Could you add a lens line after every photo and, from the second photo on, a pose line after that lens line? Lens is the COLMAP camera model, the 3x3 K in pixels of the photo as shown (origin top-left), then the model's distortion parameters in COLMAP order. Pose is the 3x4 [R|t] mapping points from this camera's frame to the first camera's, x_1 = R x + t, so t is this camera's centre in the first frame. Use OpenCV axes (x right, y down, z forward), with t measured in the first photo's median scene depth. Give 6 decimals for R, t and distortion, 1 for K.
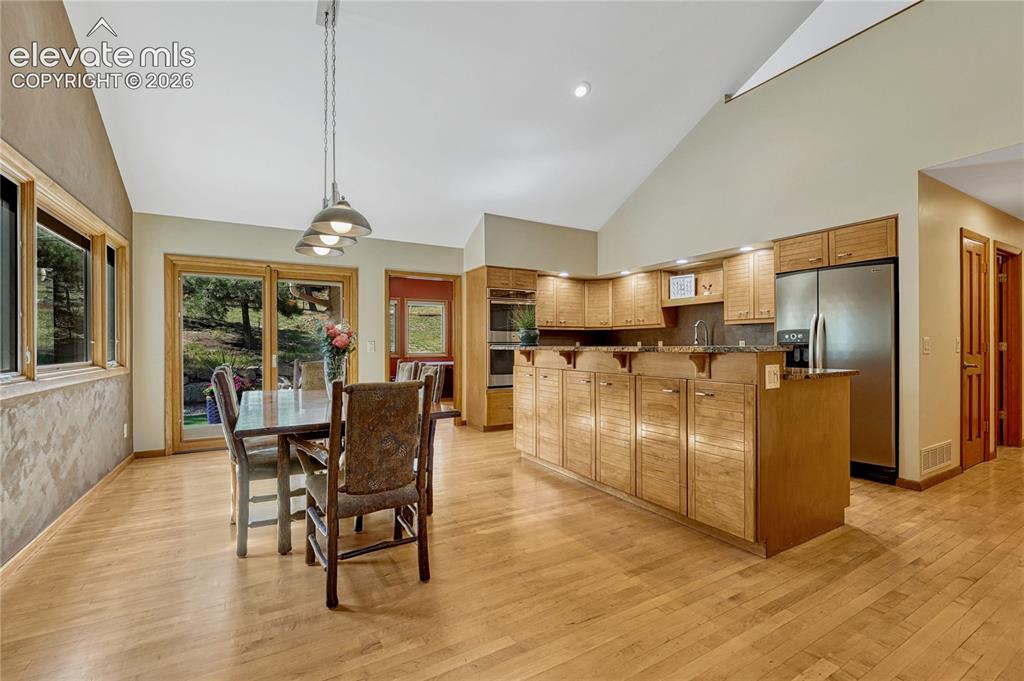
lens RADIAL K [[440.9, 0, 508.8], [0, 440.9, 344.6], [0, 0, 1]] dist [-0.014119, -0.000221]
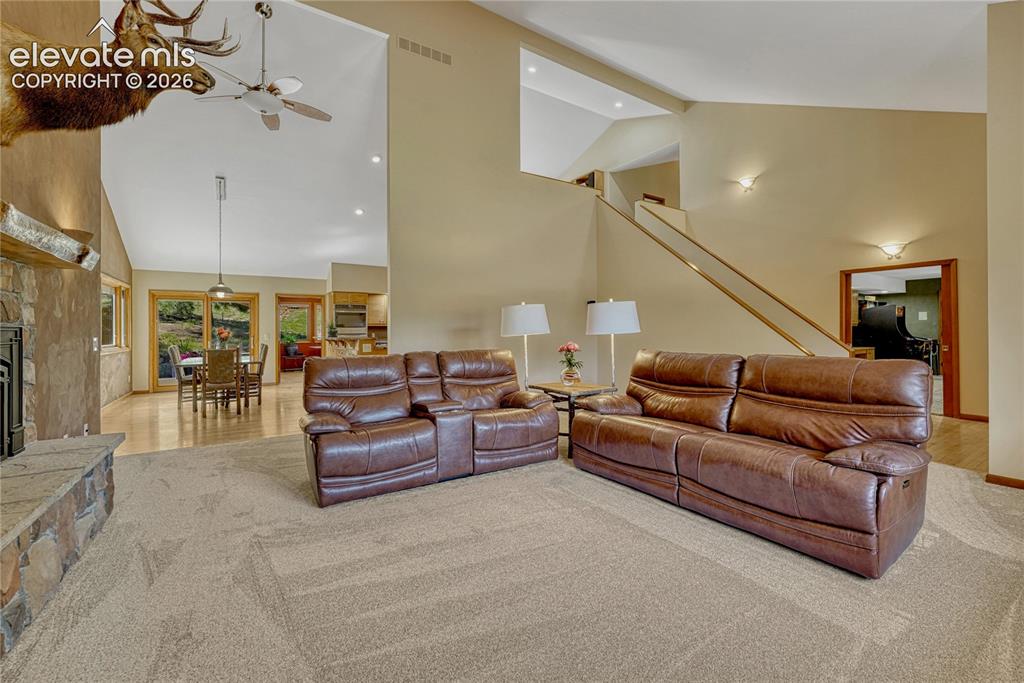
lens RADIAL K [[432.6, 0, 510.7], [0, 432.6, 327.2], [0, 0, 1]] dist [-0.008519, 0.001109]
pose [[0.999072, -0.002823, 0.042982, 0.672094], [0.003177, 0.999962, -0.008176, -0.018136], [-0.042957, 0.008305, 0.999042, -0.892839]]
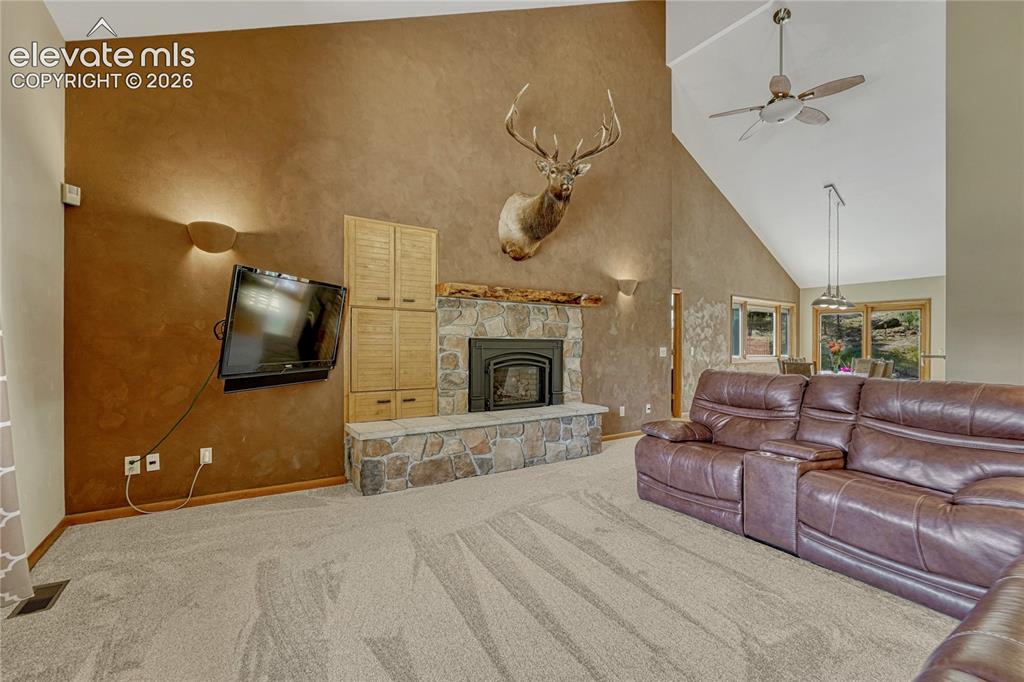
lens RADIAL K [[440.9, 0, 508.8], [0, 440.9, 345.1], [0, 0, 1]] dist [-0.014119, -0.000221]
pose [[0.054828, 0.007278, -0.998469, 1.121038], [-0.006577, 0.999954, 0.006928, -0.020654], [0.998474, 0.006187, 0.054873, -0.528255]]
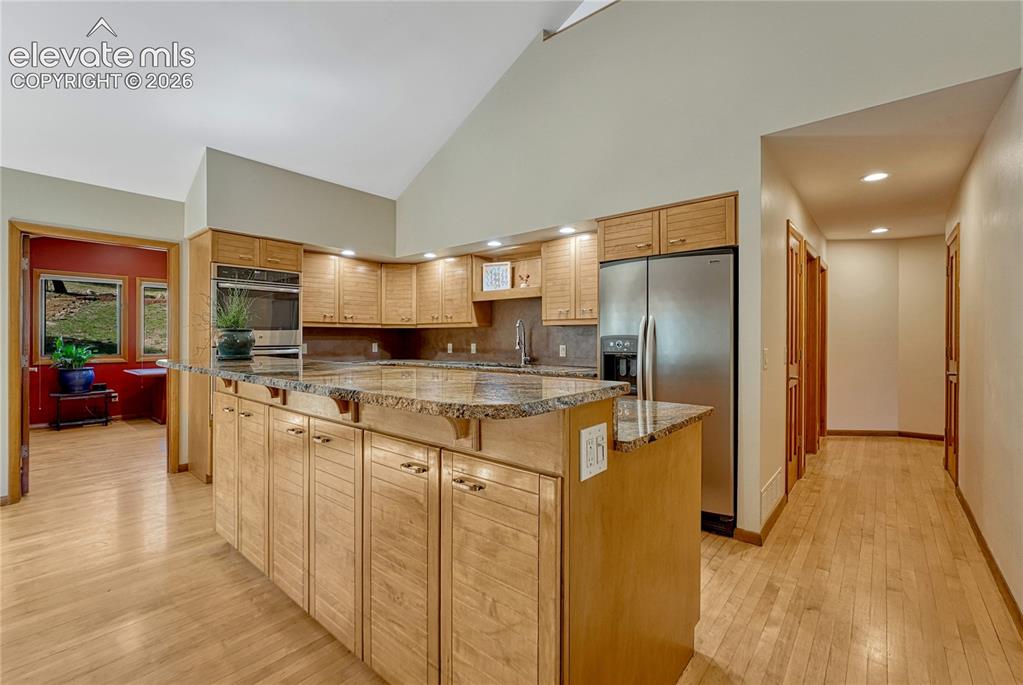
lens RADIAL K [[438.1, 0, 511.8], [0, 438.1, 335.9], [0, 0, 1]] dist [-0.022868, -0.000206]
pose [[0.938695, 0.005694, 0.344701, 0.166685], [-0.004843, 0.999983, -0.003329, -0.023687], [-0.344714, 0.001456, 0.938707, 0.276763]]
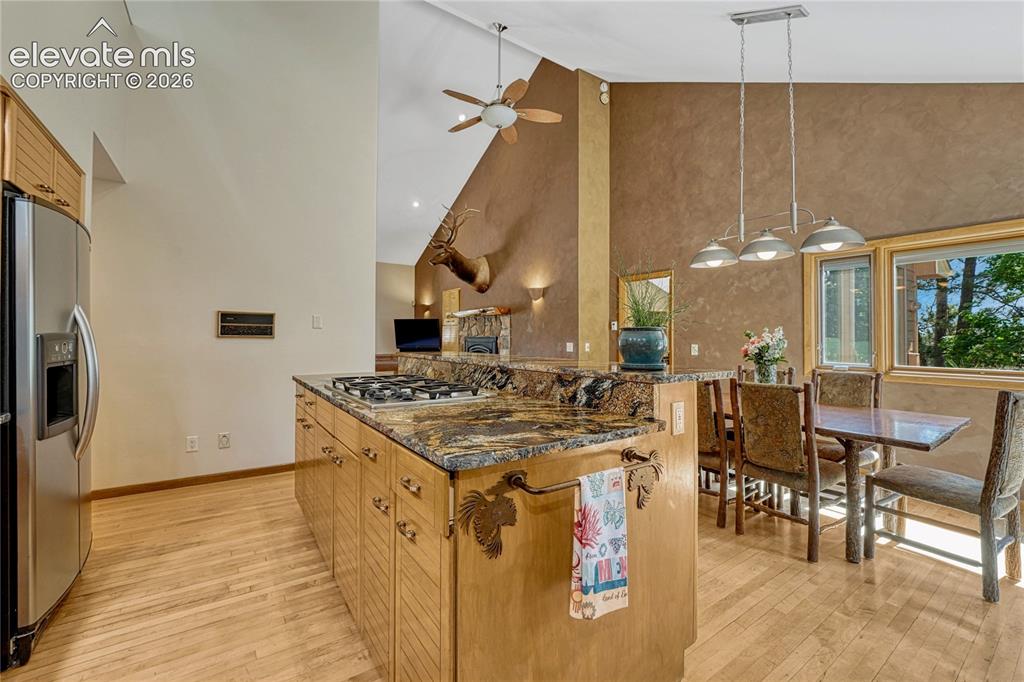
lens RADIAL K [[418.2, 0, 512.0], [0, 418.2, 341.0], [0, 0, 1]] dist [-0.015346, -0.000067]
pose [[-0.996886, 0.000363, -0.078861, 0.169222], [-0.000212, 0.999973, 0.007281, -0.022761], [0.078861, 0.007275, -0.996859, 1.195436]]
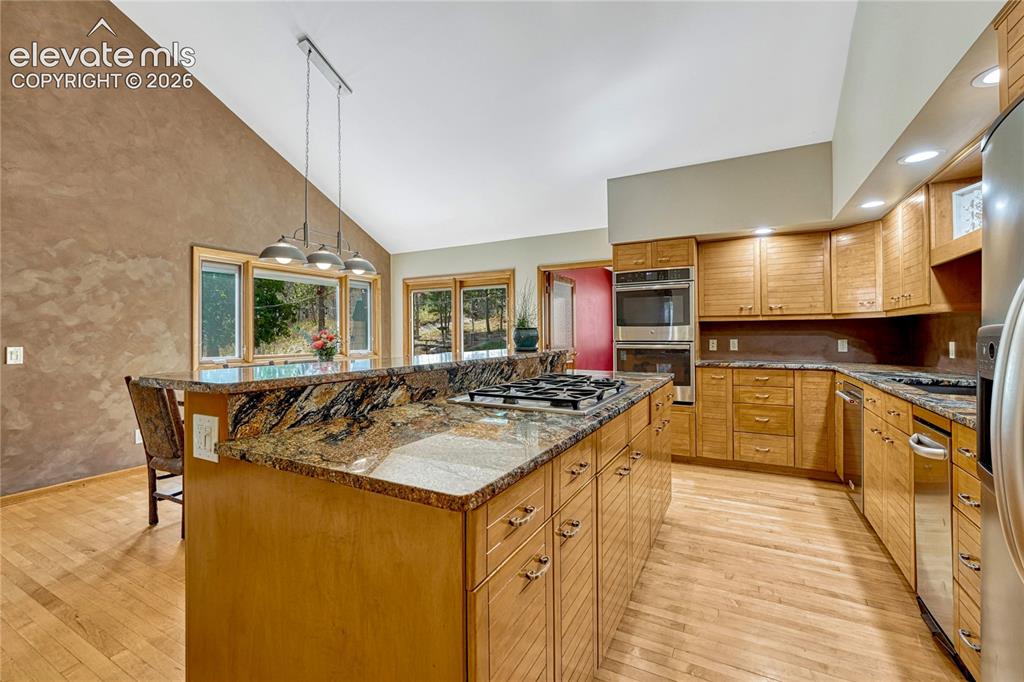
lens RADIAL K [[432.6, 0, 510.7], [0, 432.6, 326.7], [0, 0, 1]] dist [-0.008519, 0.001109]
pose [[0.523080, -0.013507, -0.852177, 0.580292], [0.005649, 0.999907, -0.012380, -0.025111], [0.852265, 0.001662, 0.523108, 0.489893]]
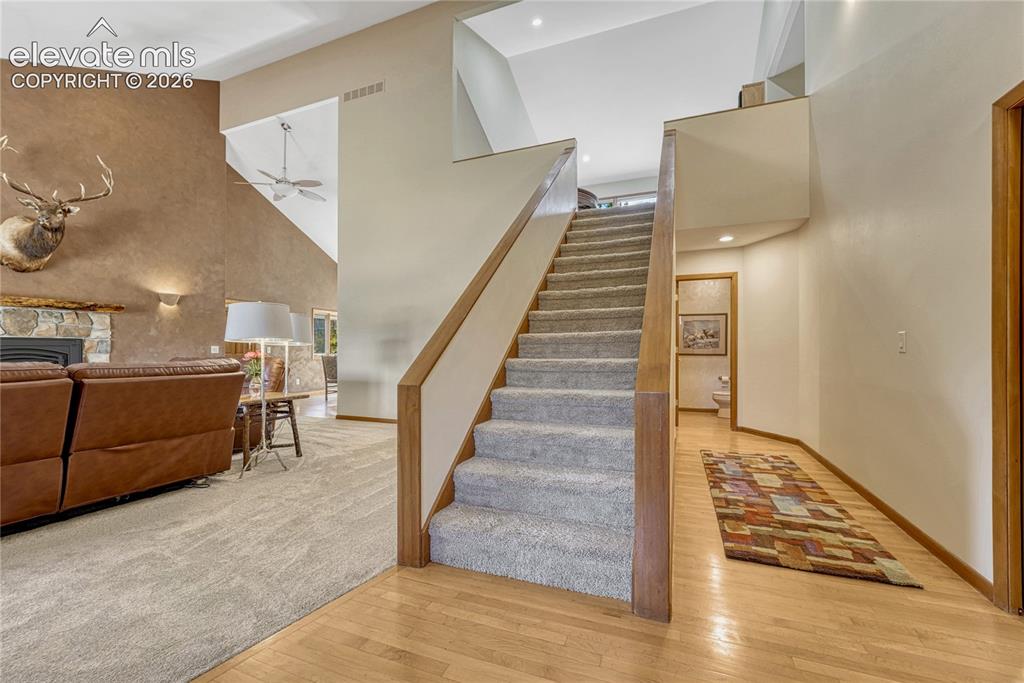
lens RADIAL K [[424.2, 0, 509.5], [0, 424.2, 344.9], [0, 0, 1]] dist [-0.002058, 0.000075]
pose [[0.606089, -0.005721, -0.795376, 1.819417], [-0.003119, 0.999949, -0.009569, -0.001356], [0.795390, 0.008280, 0.606041, -0.108061]]
